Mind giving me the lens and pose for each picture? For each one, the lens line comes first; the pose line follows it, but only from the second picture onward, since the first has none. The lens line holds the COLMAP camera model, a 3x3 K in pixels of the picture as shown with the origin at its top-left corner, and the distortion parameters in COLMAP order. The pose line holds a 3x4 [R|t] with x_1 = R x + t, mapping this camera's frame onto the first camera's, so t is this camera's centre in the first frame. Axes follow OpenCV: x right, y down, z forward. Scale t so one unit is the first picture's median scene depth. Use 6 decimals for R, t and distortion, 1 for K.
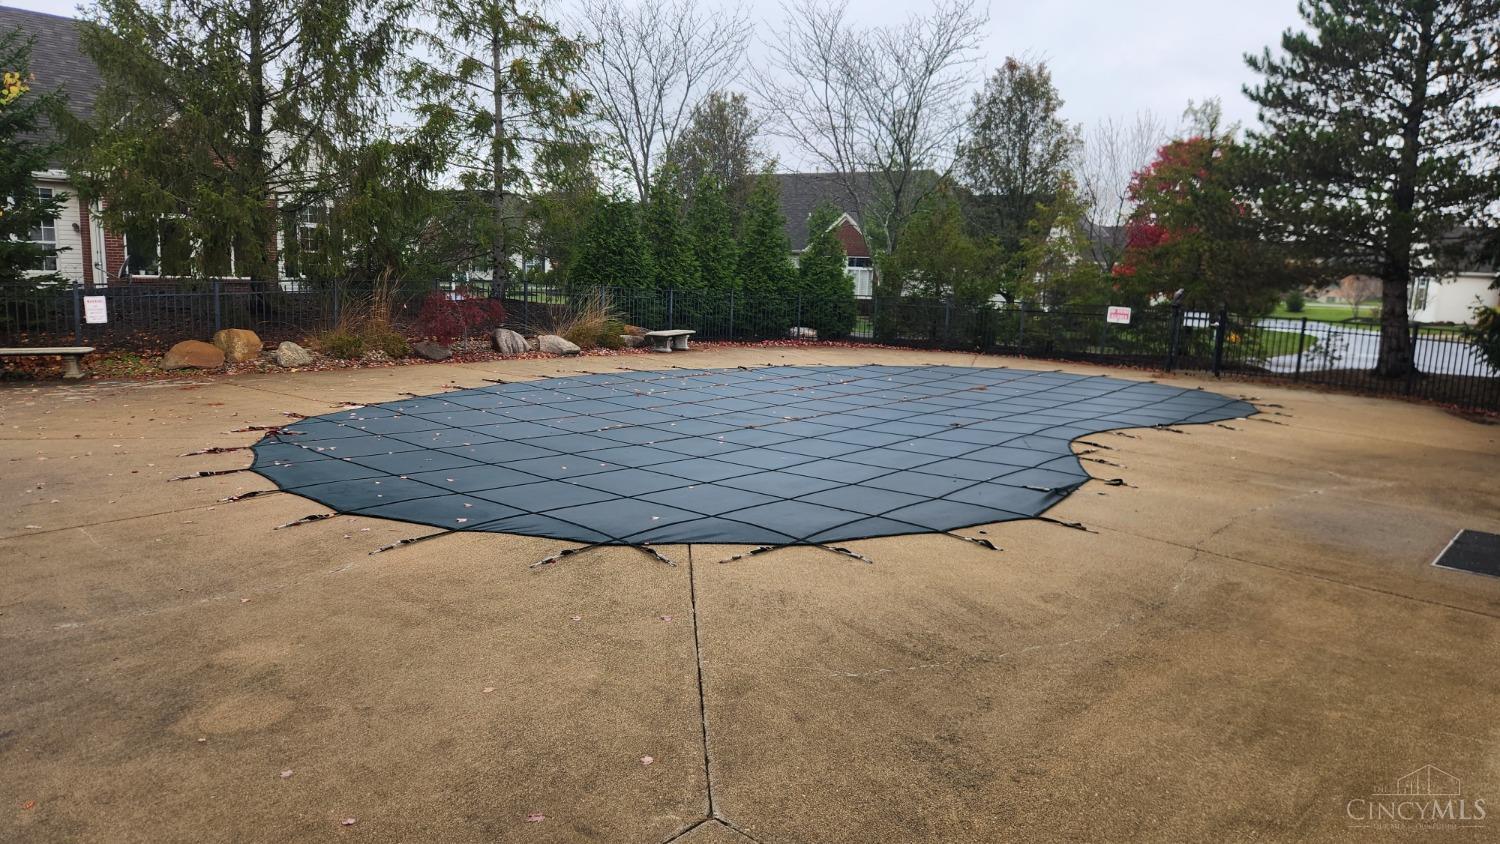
lens RADIAL K [[1011.3, 0, 721.5], [0, 1011.3, 418.5], [0, 0, 1]] dist [0.029954, -0.002224]
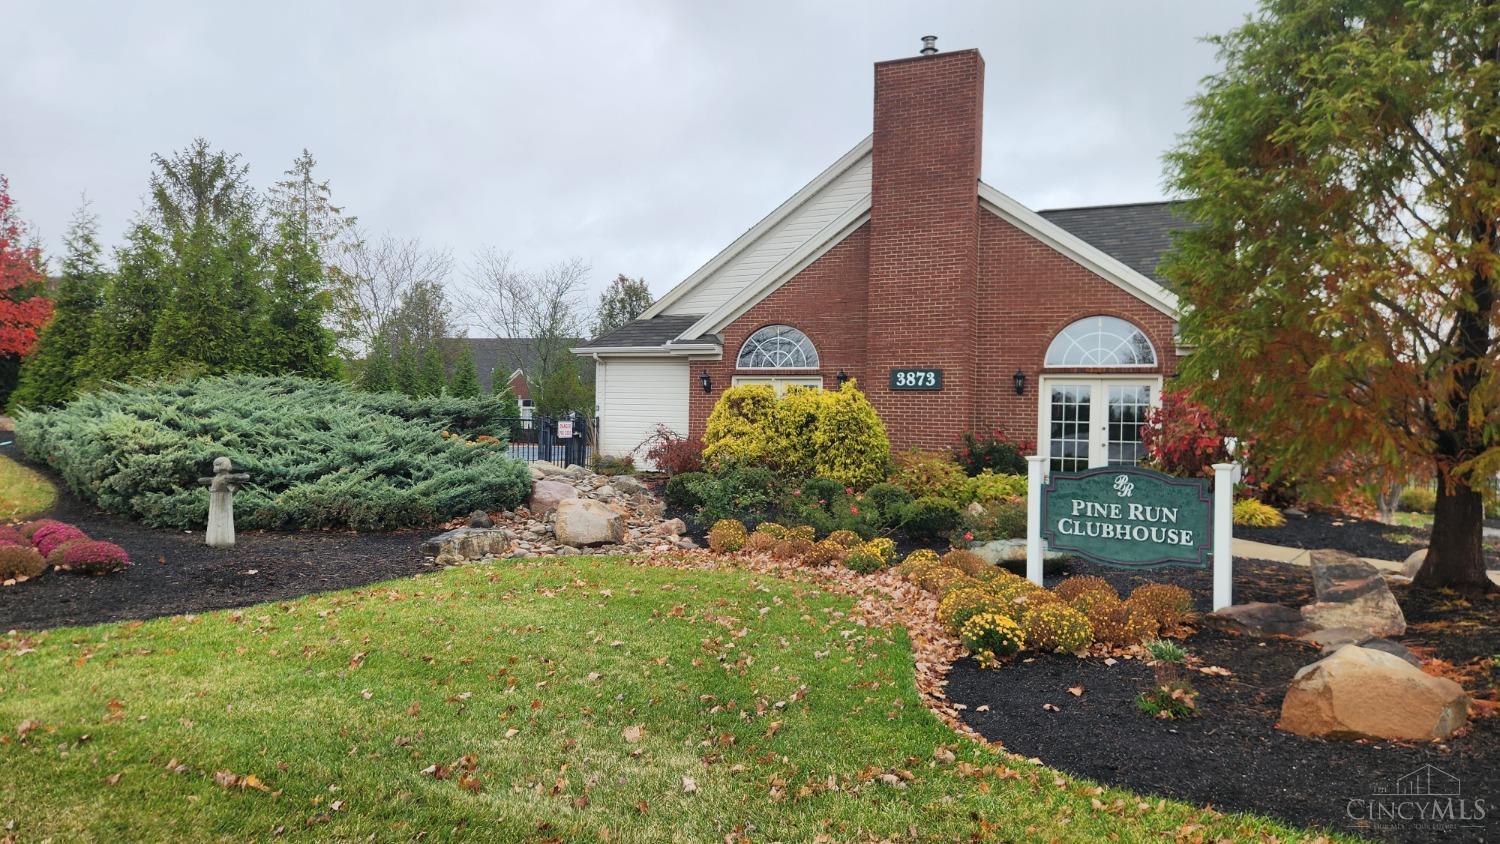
lens RADIAL K [[1011.3, 0, 721.5], [0, 1011.3, 418.5], [0, 0, 1]] dist [0.029954, -0.002224]
pose [[0.953040, -0.009063, 0.302709, -0.041479], [0.053197, 0.989020, -0.137875, 0.085625], [-0.298136, 0.147504, 0.943058, -0.470541]]
